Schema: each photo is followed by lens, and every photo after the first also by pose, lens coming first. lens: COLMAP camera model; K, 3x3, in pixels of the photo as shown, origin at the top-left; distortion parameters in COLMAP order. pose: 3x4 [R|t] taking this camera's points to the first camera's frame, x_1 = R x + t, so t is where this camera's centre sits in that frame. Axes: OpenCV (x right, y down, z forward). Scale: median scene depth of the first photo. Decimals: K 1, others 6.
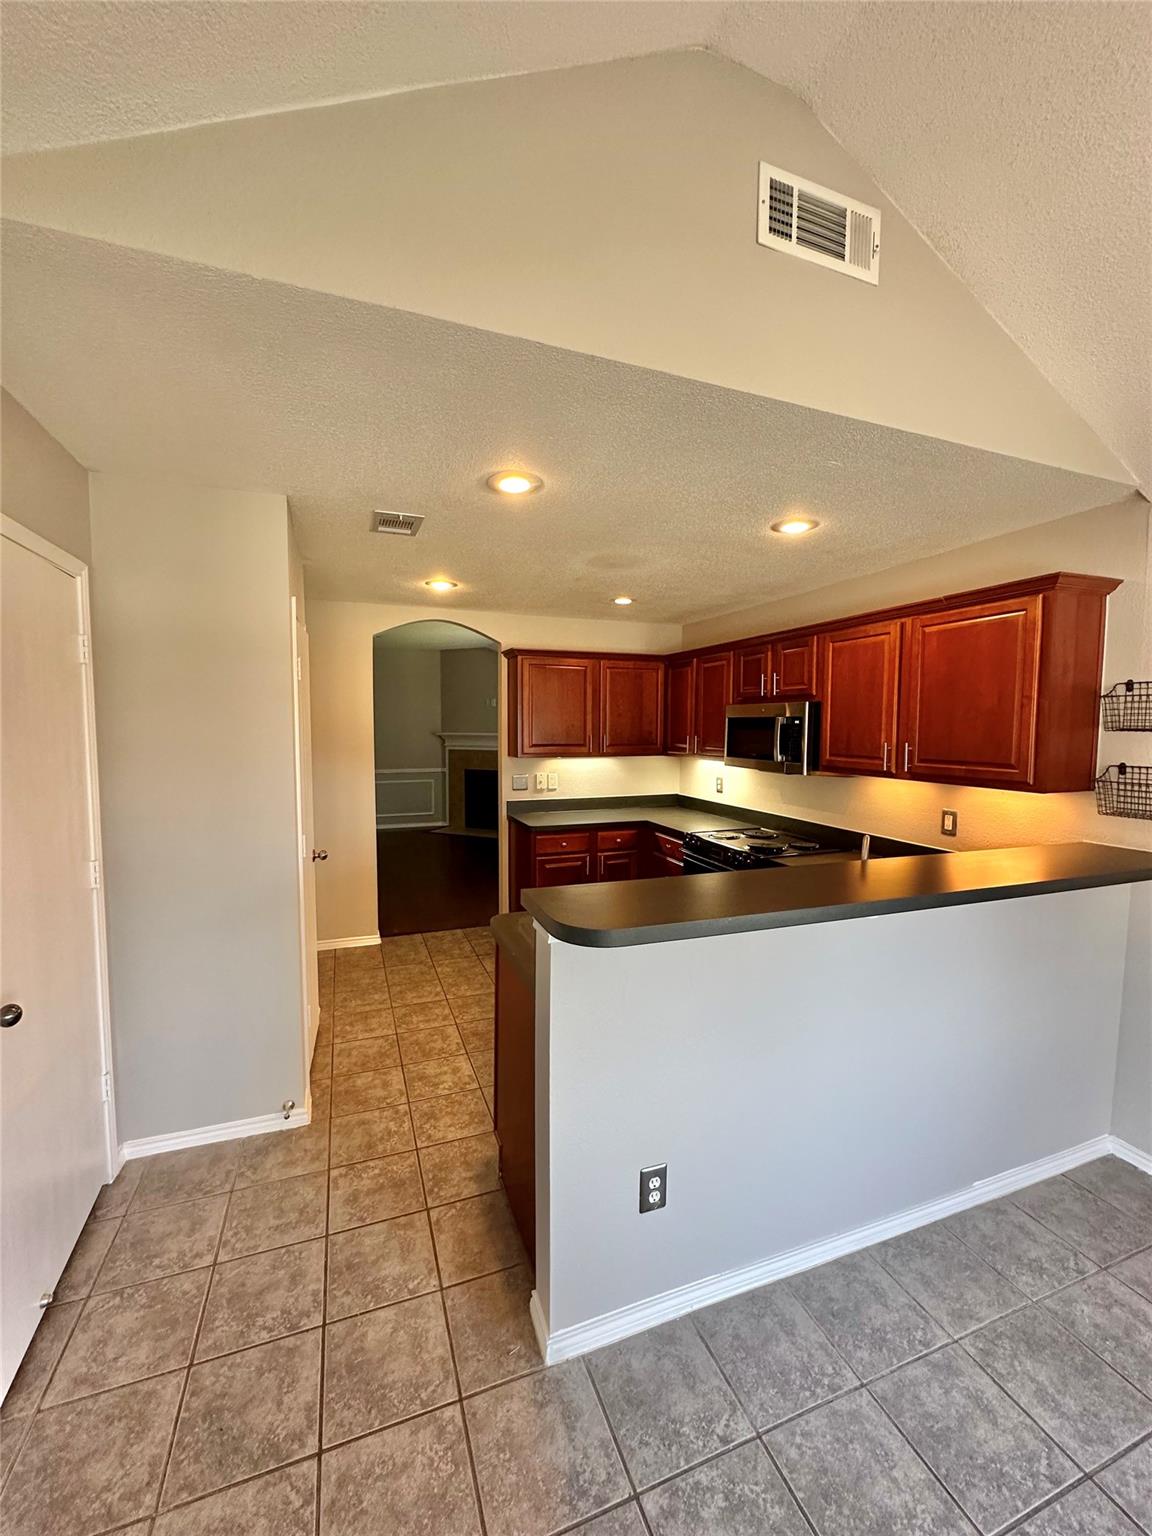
lens RADIAL K [[615.1, 0, 576.0], [0, 615.1, 768.0], [0, 0, 1]] dist [-0.001022, -0.000068]
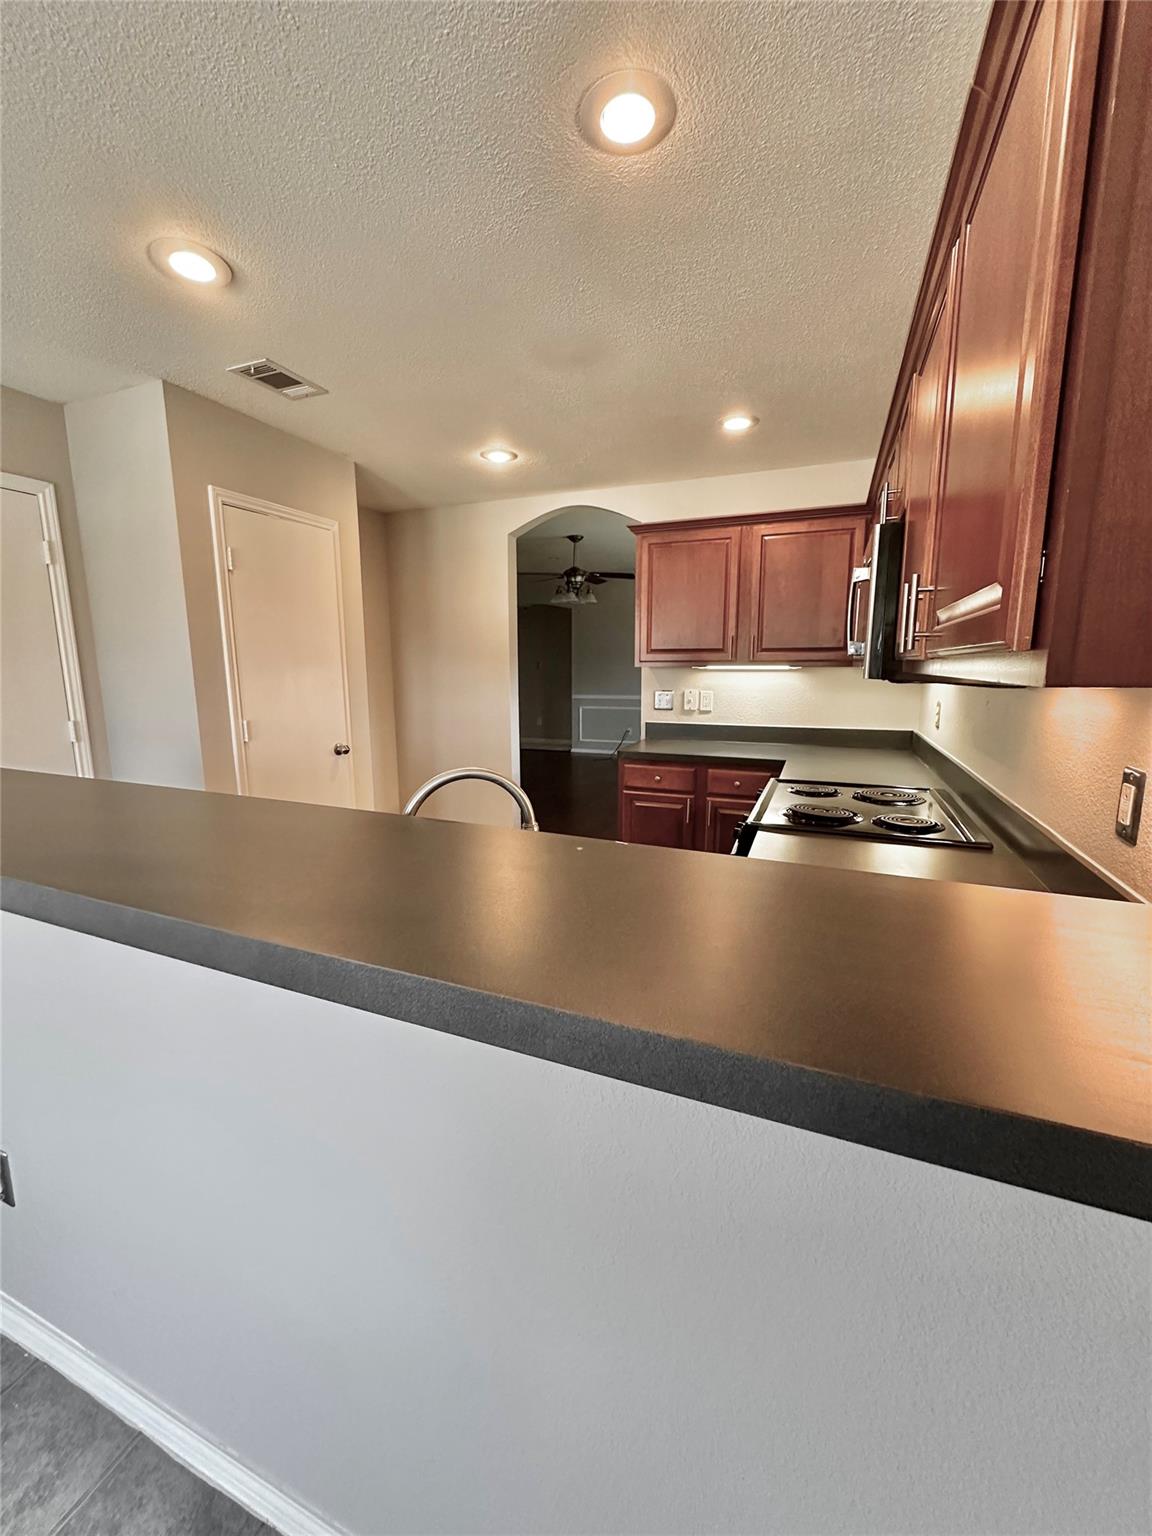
lens RADIAL K [[615.1, 0, 576.0], [0, 615.1, 768.0], [0, 0, 1]] dist [-0.001022, -0.000068]
pose [[0.730978, 0.107580, -0.673868, 0.404203], [-0.042601, 0.992763, 0.112279, 0.027680], [0.681070, -0.053366, 0.730271, 0.350931]]
